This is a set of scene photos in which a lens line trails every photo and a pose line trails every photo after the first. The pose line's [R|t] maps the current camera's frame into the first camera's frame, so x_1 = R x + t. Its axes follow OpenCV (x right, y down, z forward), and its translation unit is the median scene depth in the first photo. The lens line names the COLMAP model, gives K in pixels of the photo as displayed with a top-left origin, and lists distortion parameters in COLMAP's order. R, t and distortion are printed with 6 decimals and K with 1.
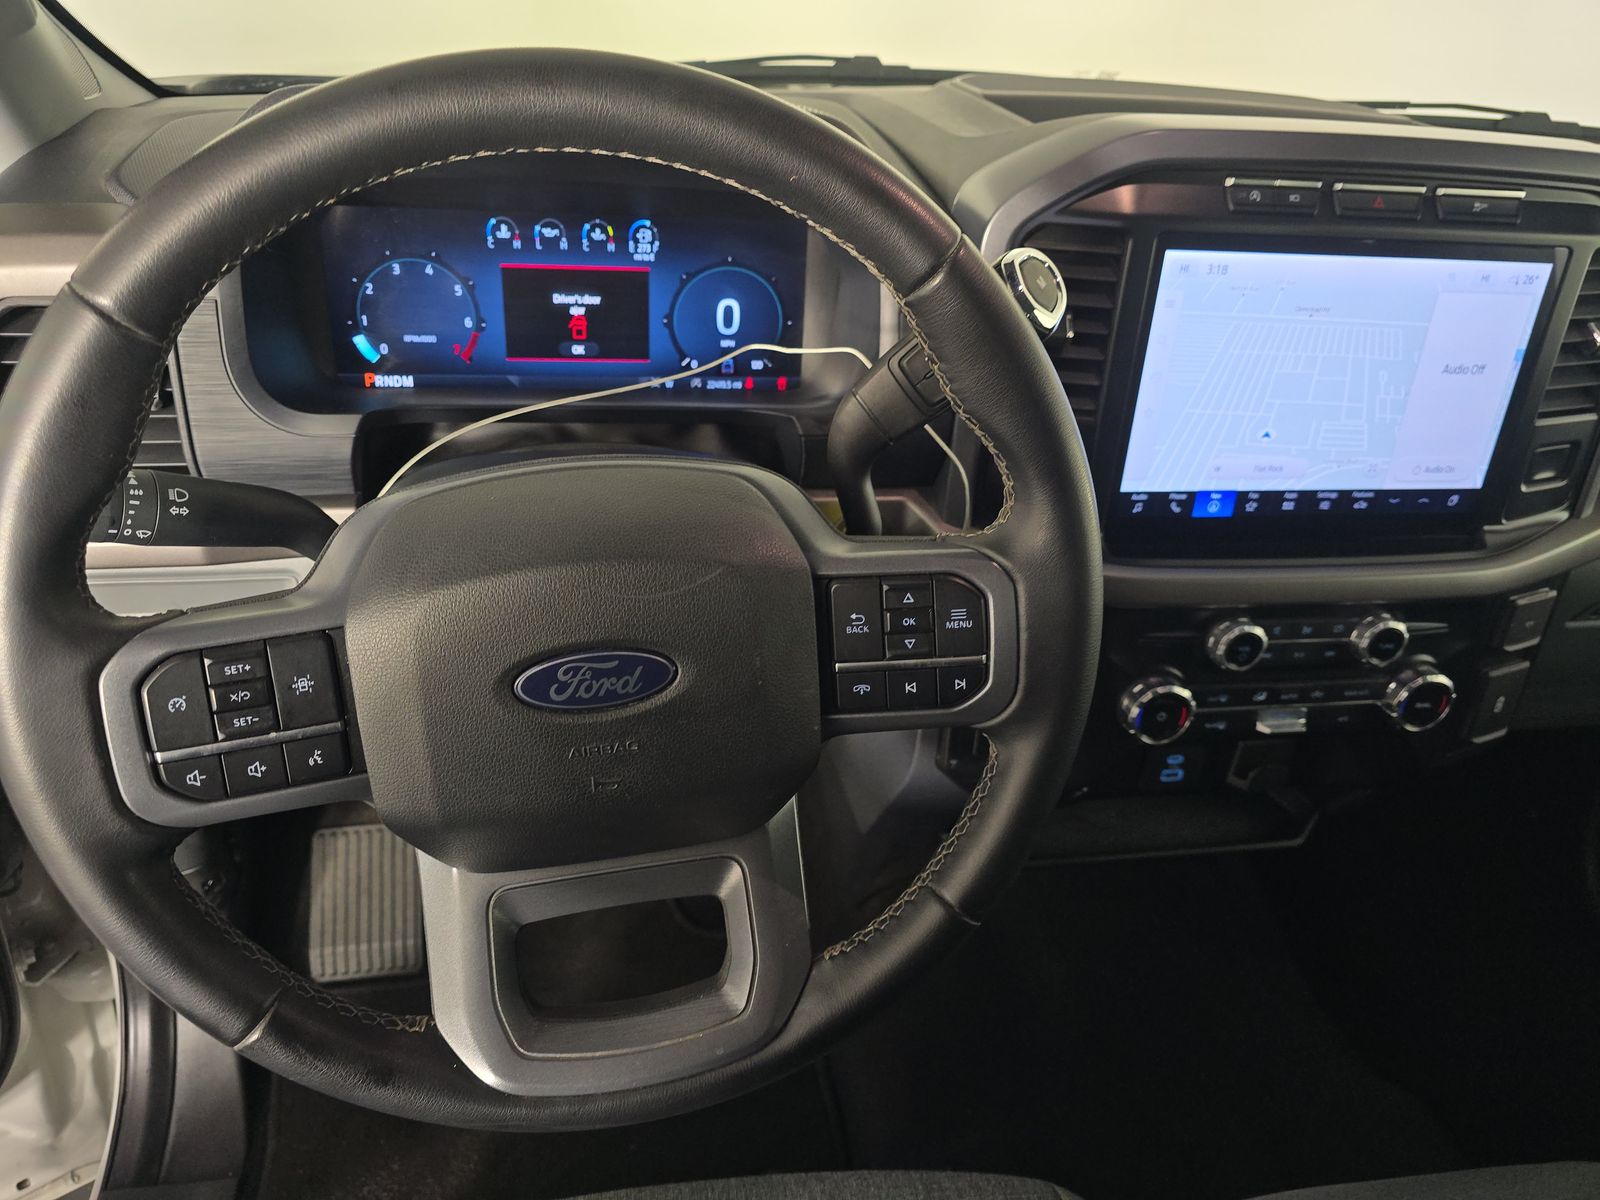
lens RADIAL K [[1057.3, 0, 792.5], [0, 1057.3, 601.9], [0, 0, 1]] dist [0.042553, -0.030661]
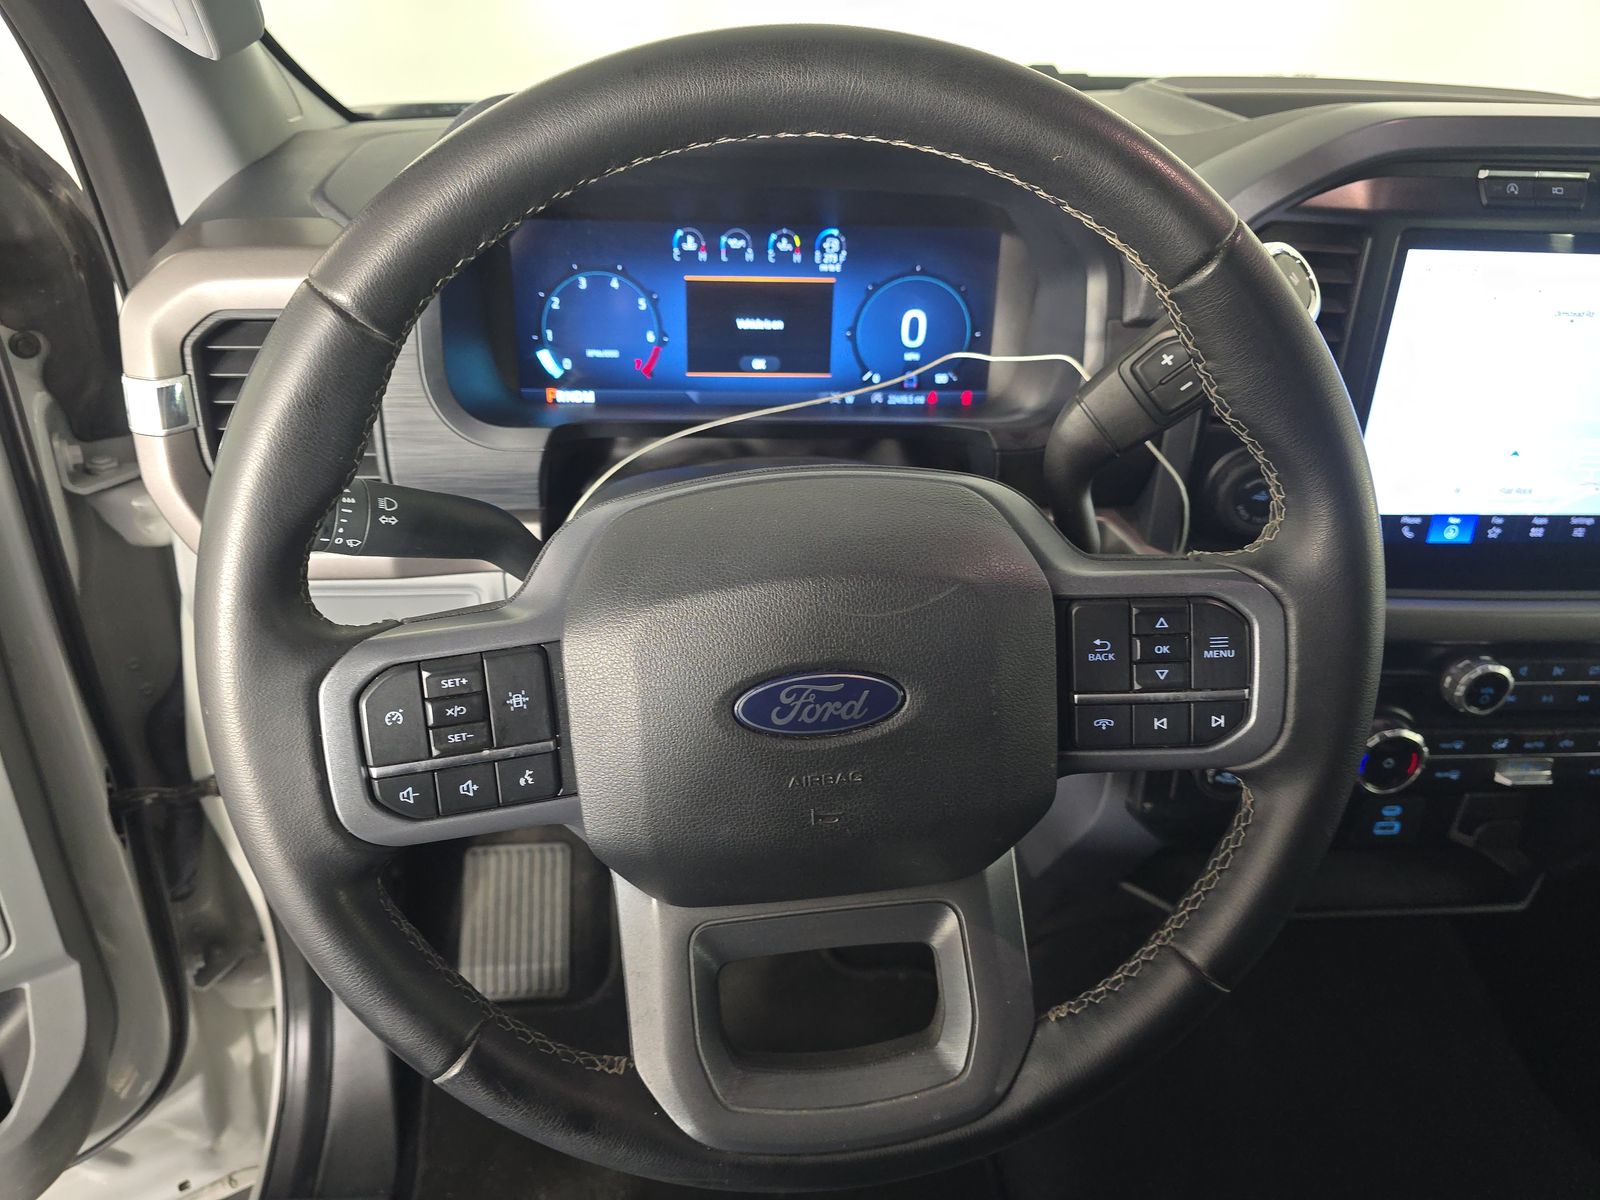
lens RADIAL K [[1057.3, 0, 799.2], [0, 1057.3, 605.6], [0, 0, 1]] dist [0.042553, -0.030661]
pose [[0.995102, 0.017938, -0.097212, -0.070528], [-0.020312, 0.999518, -0.023481, 0.005867], [0.096744, 0.025341, 0.994987, 0.046384]]
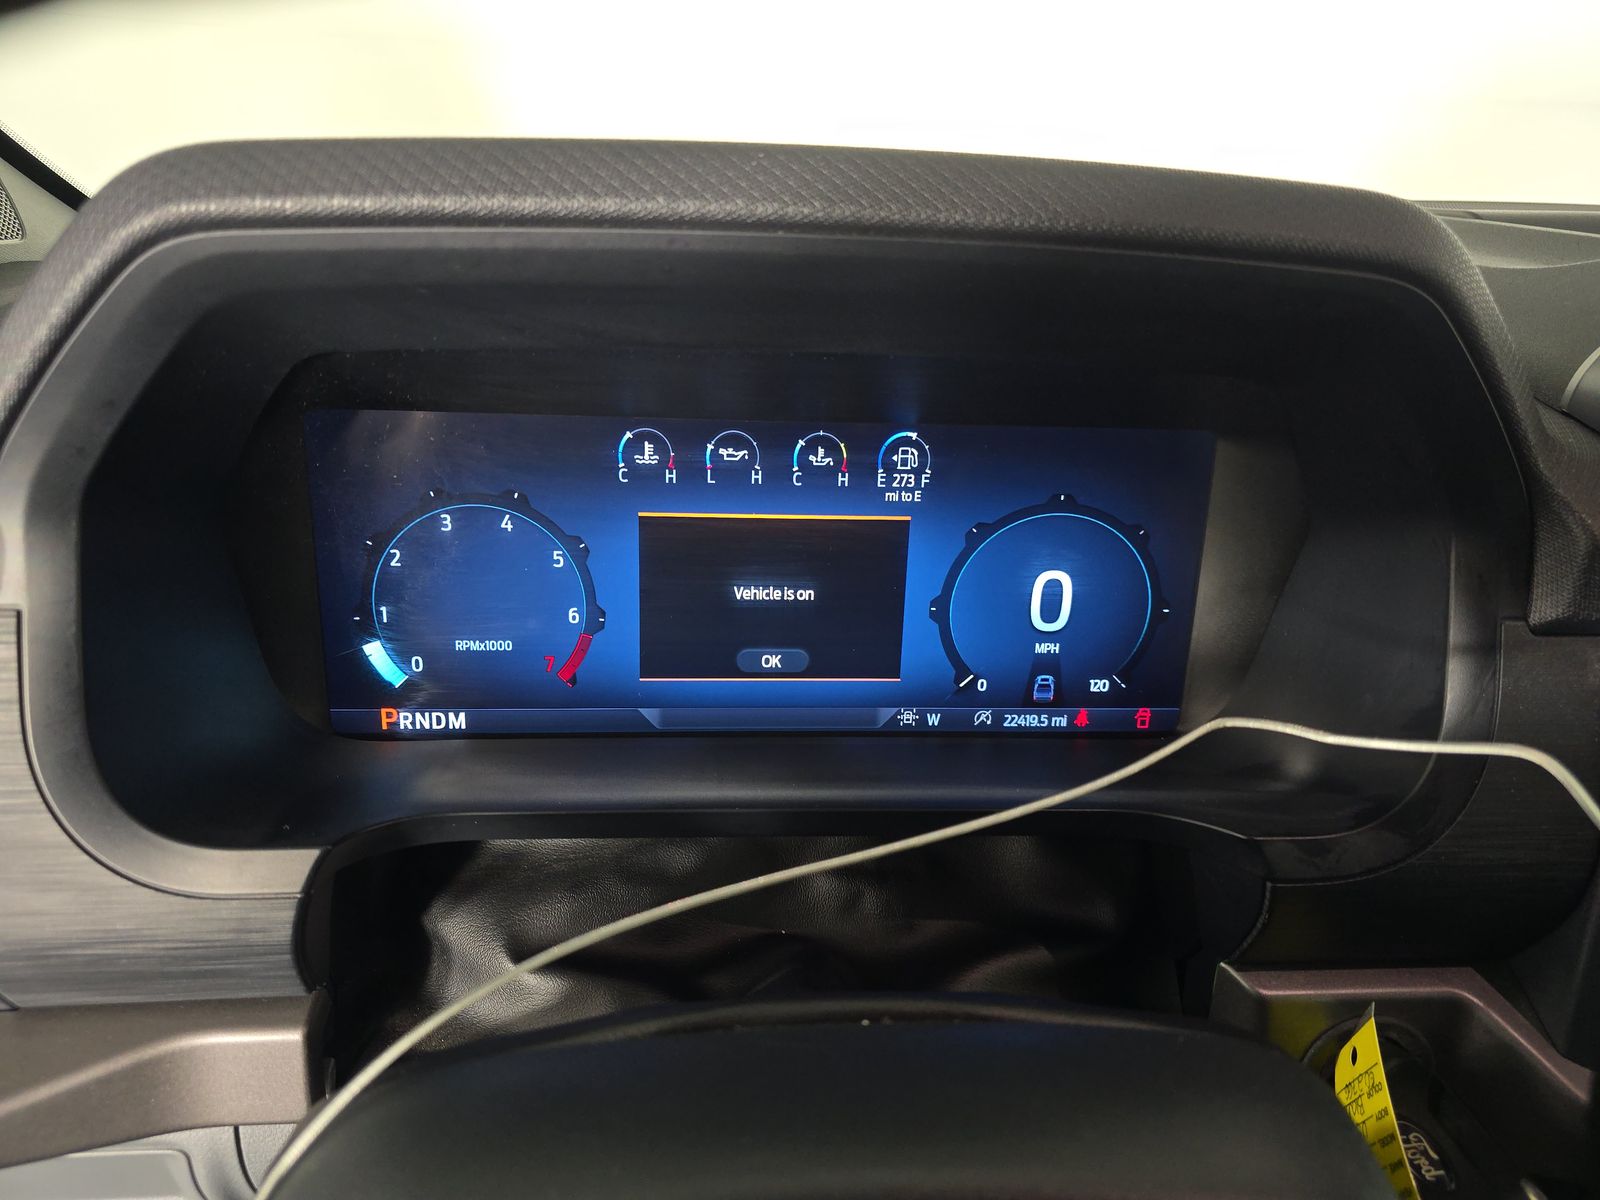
lens RADIAL K [[1057.3, 0, 813.4], [0, 1057.3, 607.6], [0, 0, 1]] dist [0.042553, -0.030661]
pose [[0.996004, 0.007905, -0.088963, -0.140899], [-0.022954, 0.985275, -0.169427, -0.184313], [0.086314, 0.170792, 0.981519, 0.500097]]
